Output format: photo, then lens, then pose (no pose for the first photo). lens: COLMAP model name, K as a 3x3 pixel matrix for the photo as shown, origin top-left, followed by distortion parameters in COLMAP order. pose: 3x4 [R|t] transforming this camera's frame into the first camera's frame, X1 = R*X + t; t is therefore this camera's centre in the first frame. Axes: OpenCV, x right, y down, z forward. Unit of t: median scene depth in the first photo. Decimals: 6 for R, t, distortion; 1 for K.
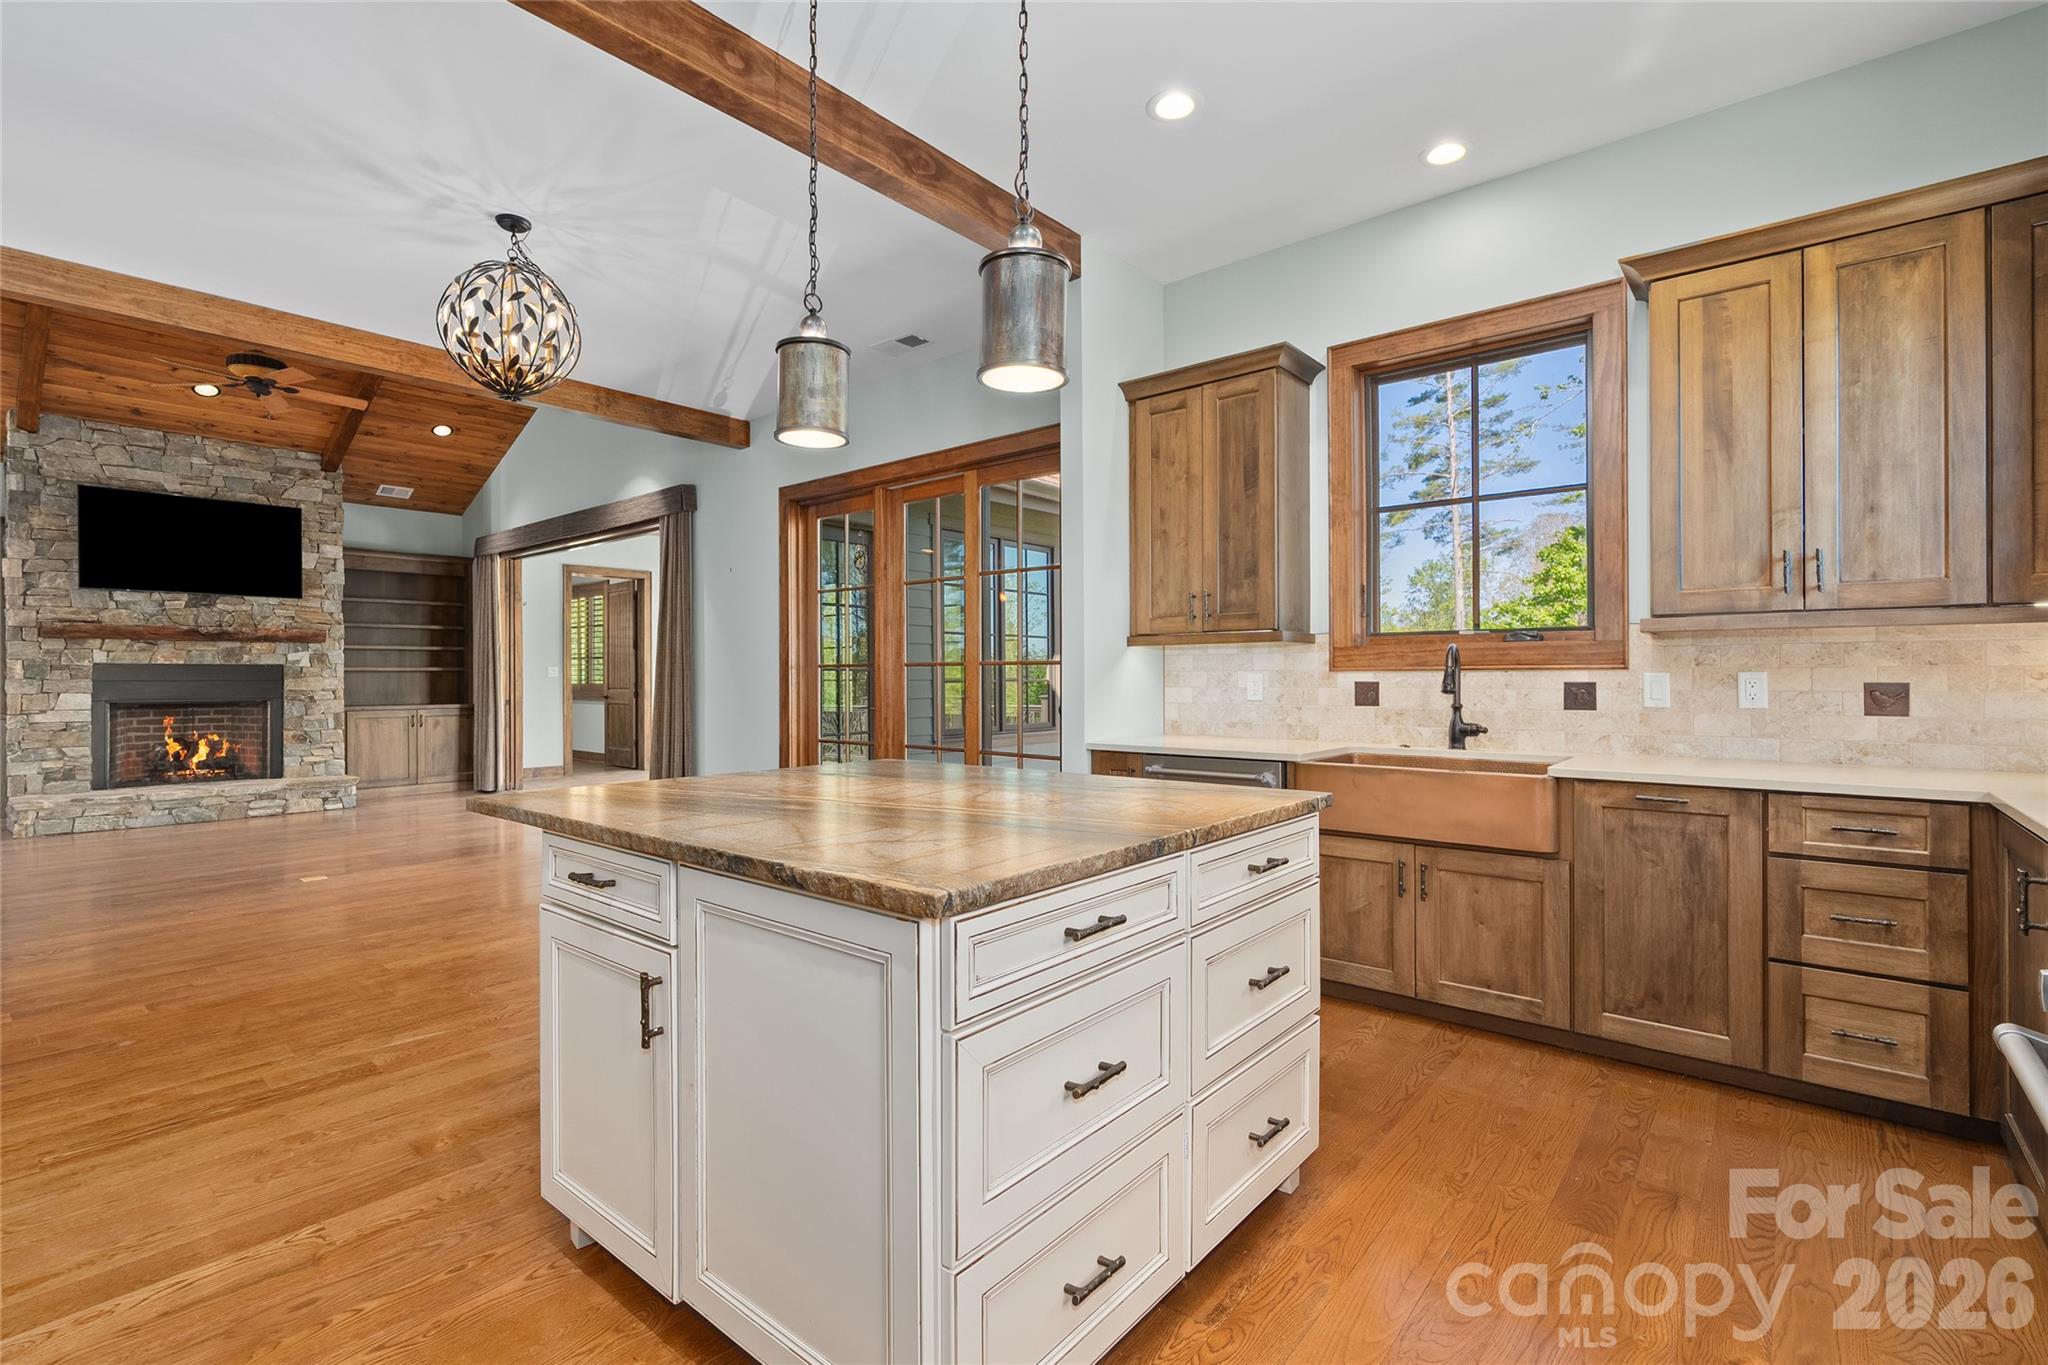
lens RADIAL K [[924.3, 0, 1018.8], [0, 924.3, 674.3], [0, 0, 1]] dist [-0.005901, 0.002359]
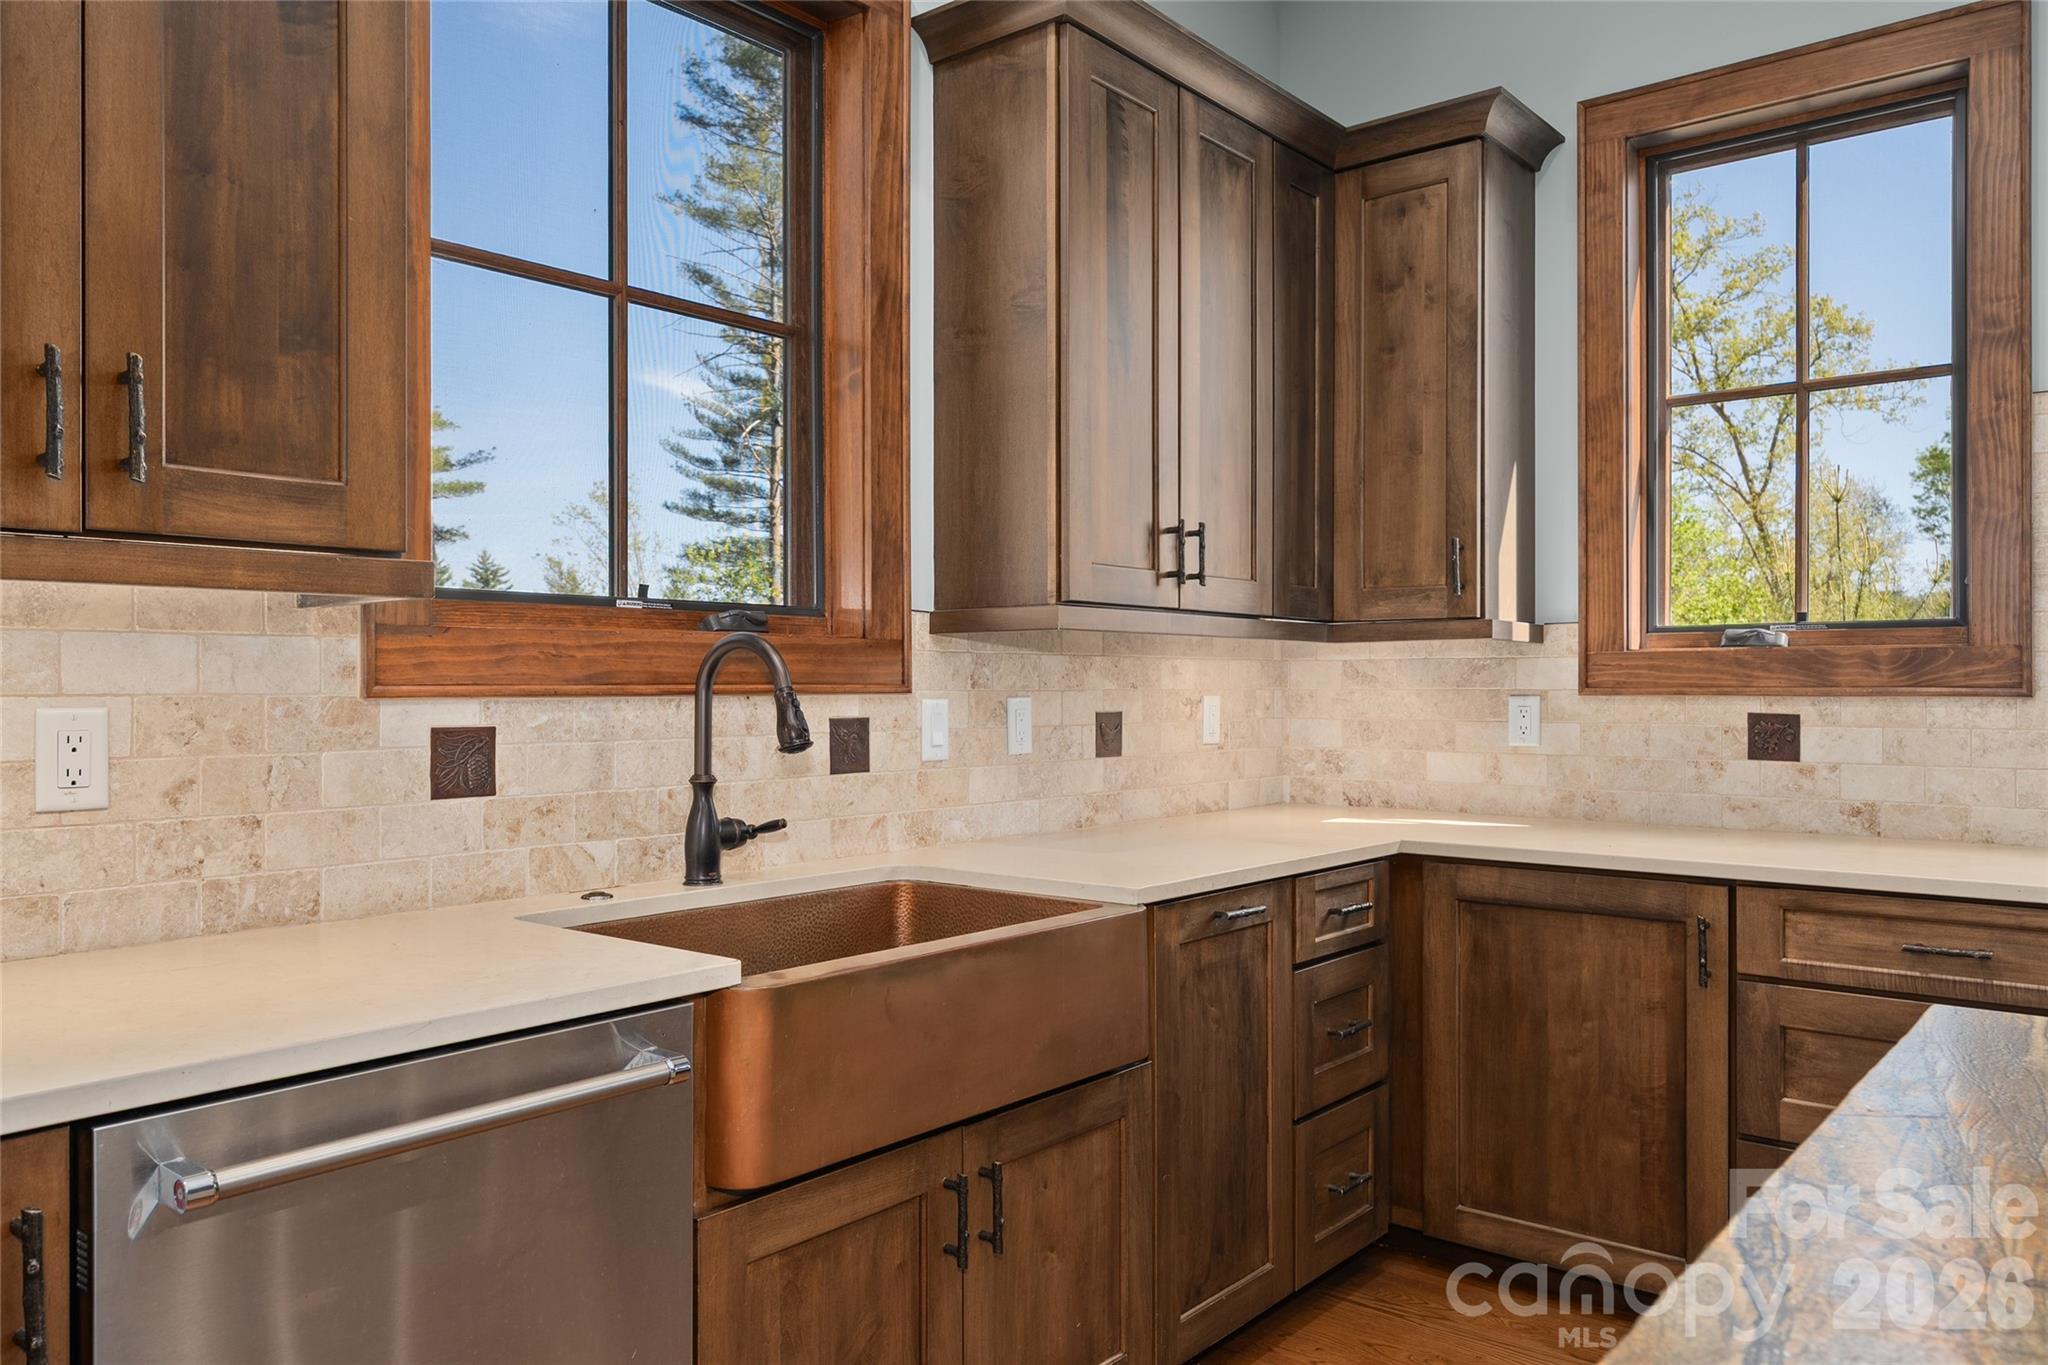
lens RADIAL K [[1472.8, 0, 1008.2], [0, 1472.8, 680.8], [0, 0, 1]] dist [-0.000733, 0.011197]
pose [[-0.004670, 0.006086, 0.999971, -0.172325], [0.000403, 0.999981, -0.006084, -0.006080], [-0.999989, 0.000375, -0.004673, 0.769474]]
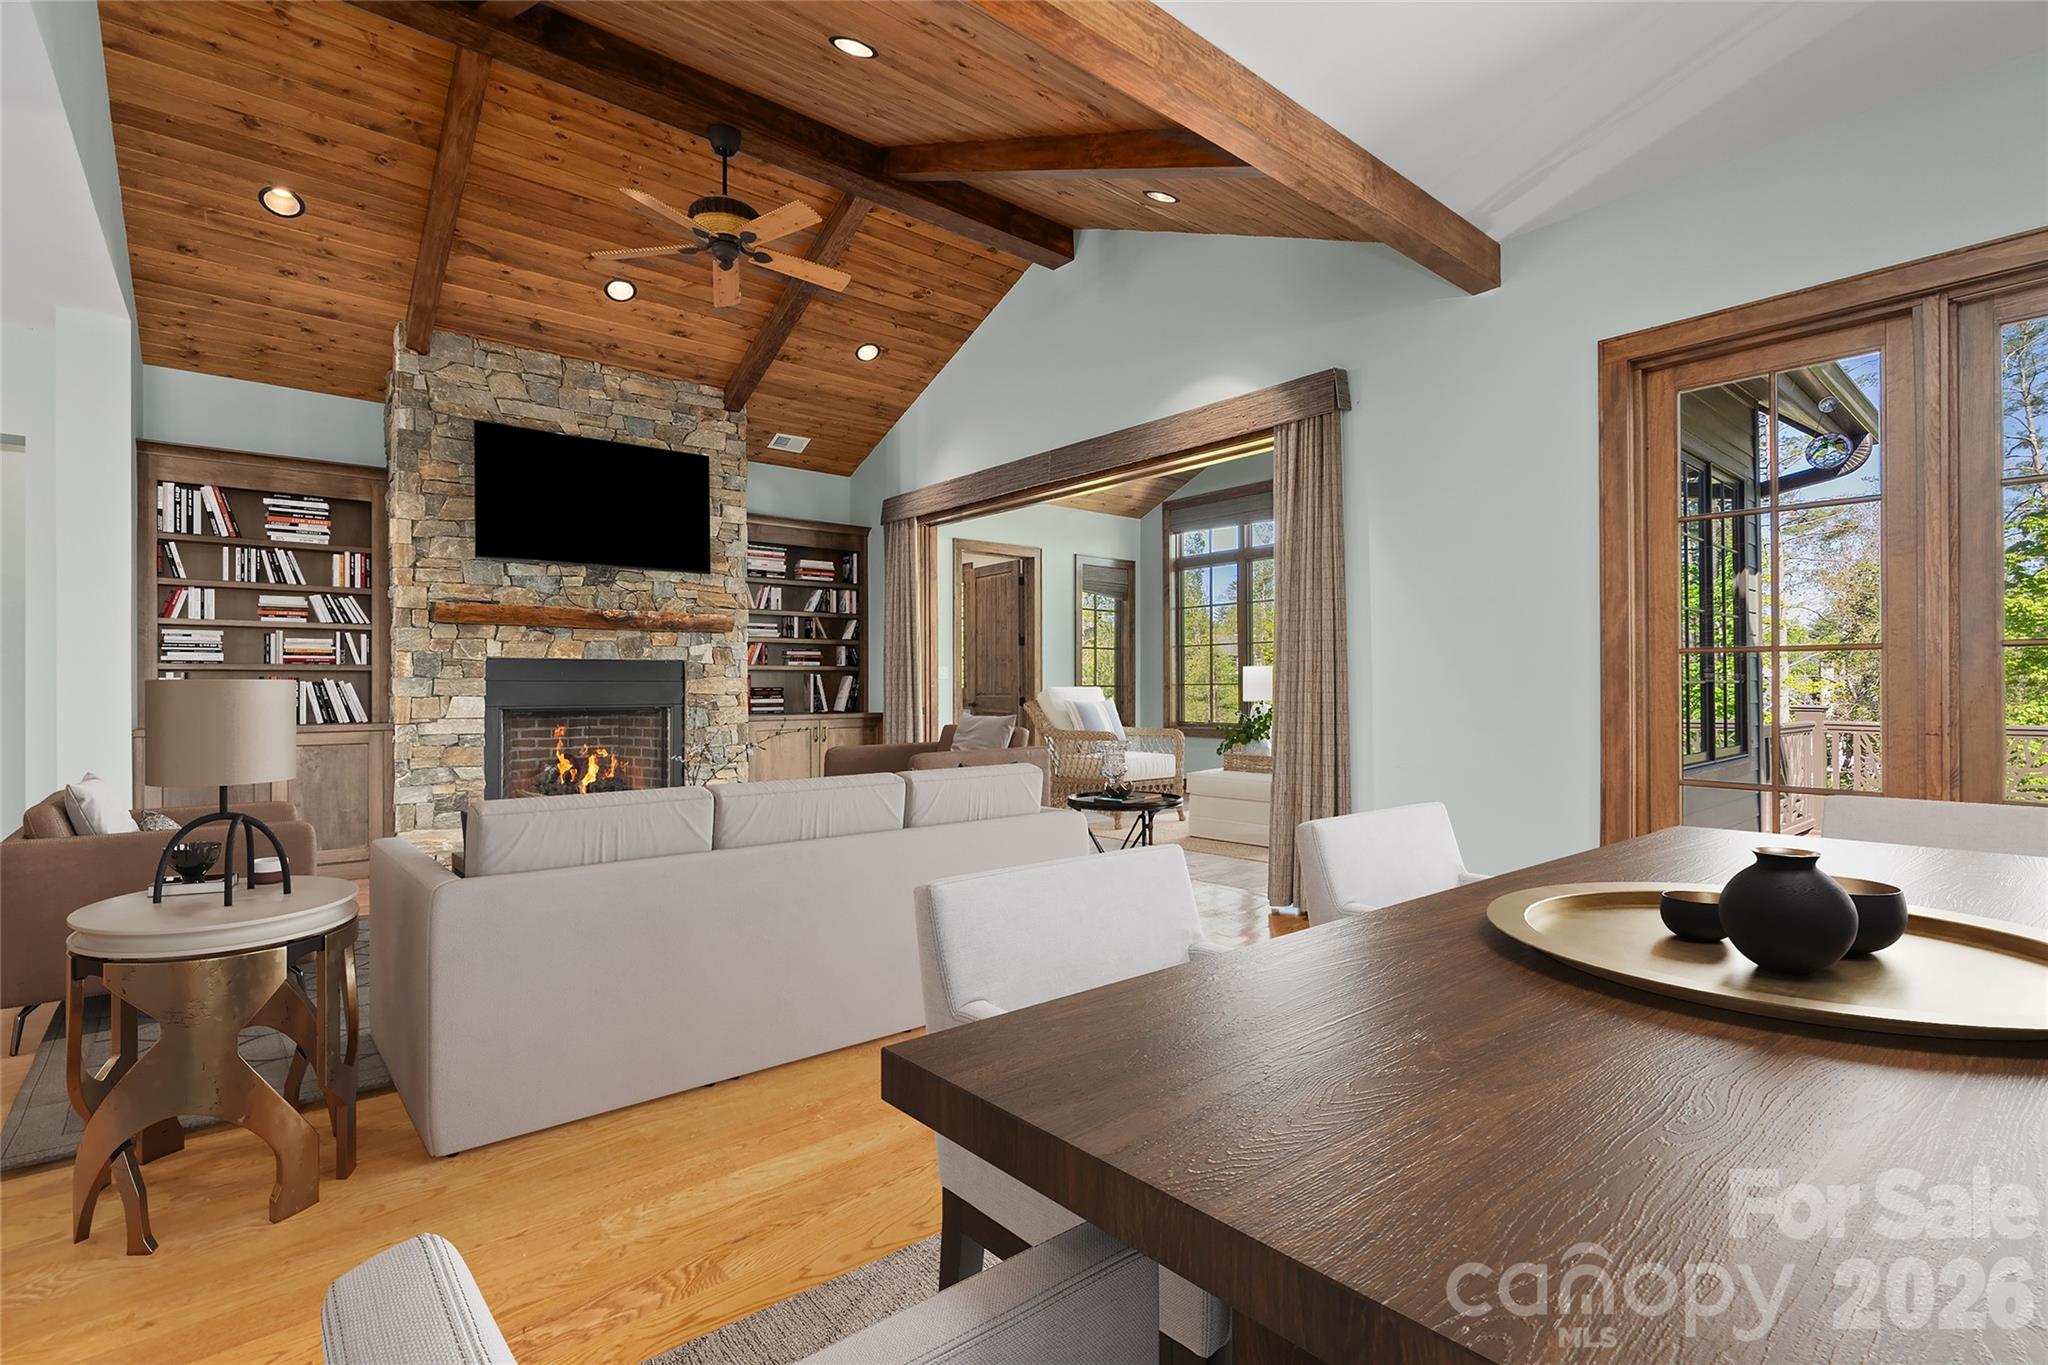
lens RADIAL K [[924.3, 0, 1021.1], [0, 924.3, 682.7], [0, 0, 1]] dist [-0.005901, 0.002359]
pose [[0.985328, 0.001344, -0.170665, -0.829568], [-0.001230, 0.999999, 0.000773, 0.015226], [0.170666, -0.000552, 0.985329, 0.609132]]
